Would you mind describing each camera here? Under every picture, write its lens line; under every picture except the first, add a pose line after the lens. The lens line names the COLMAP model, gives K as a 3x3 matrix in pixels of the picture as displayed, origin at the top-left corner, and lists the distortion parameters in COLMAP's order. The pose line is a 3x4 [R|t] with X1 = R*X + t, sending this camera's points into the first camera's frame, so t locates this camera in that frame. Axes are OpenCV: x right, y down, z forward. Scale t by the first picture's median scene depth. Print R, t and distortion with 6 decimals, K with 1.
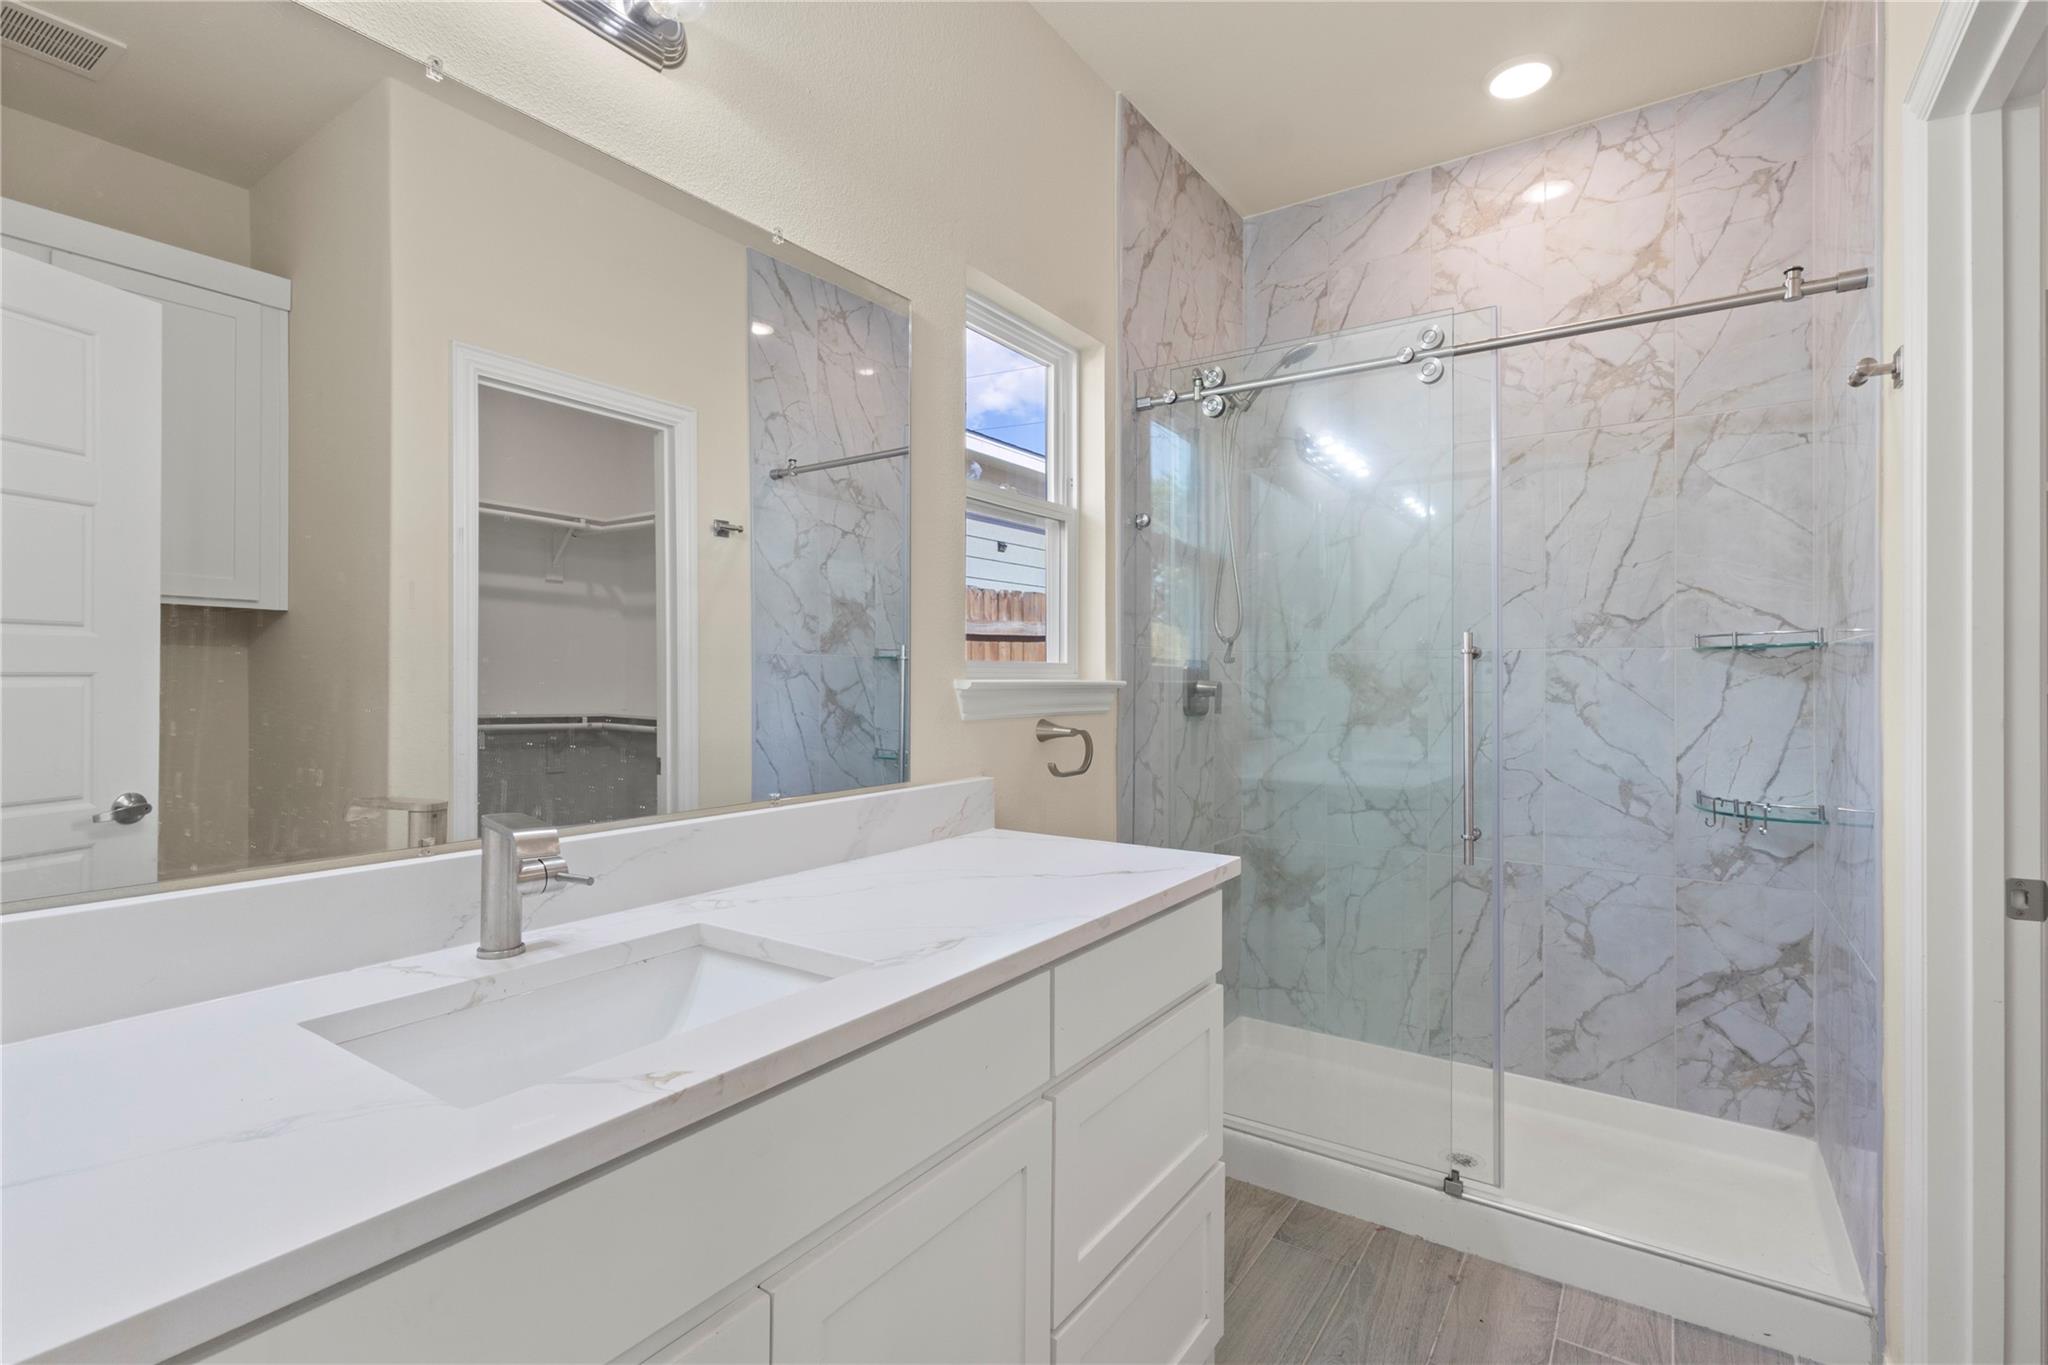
lens RADIAL K [[950.4, 0, 1028.8], [0, 950.4, 672.8], [0, 0, 1]] dist [0.000479, 0.000095]
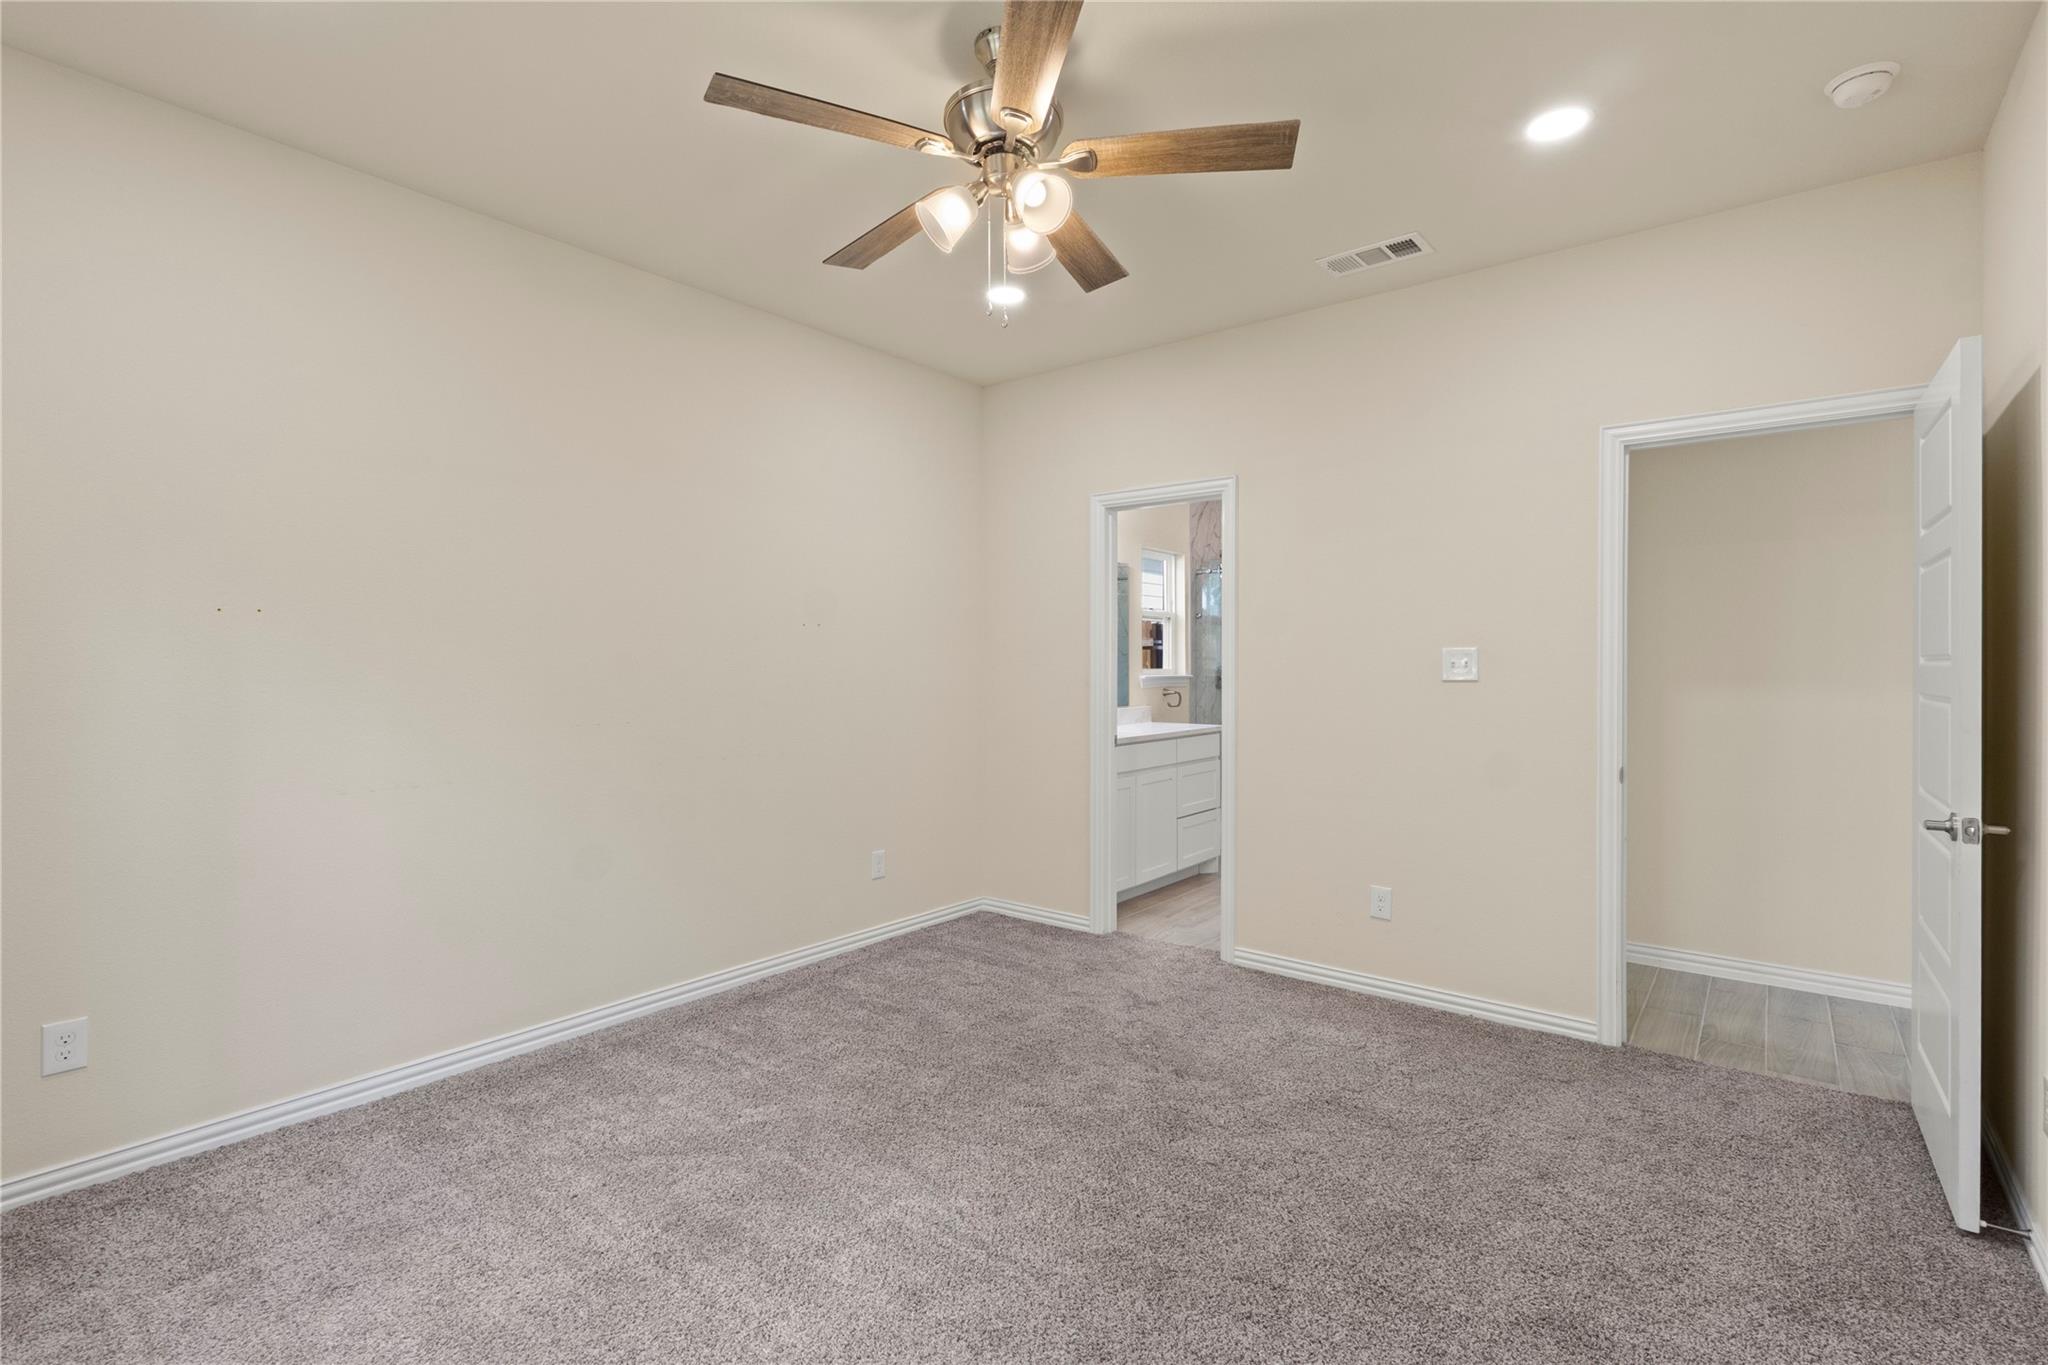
lens RADIAL K [[950.4, 0, 1028.8], [0, 950.4, 672.8], [0, 0, 1]] dist [0.000479, 0.000095]
pose [[0.997349, -0.006344, -0.072489, -0.189992], [0.007263, 0.999896, 0.012430, -0.039668], [0.072402, -0.012923, 0.997292, -1.960637]]
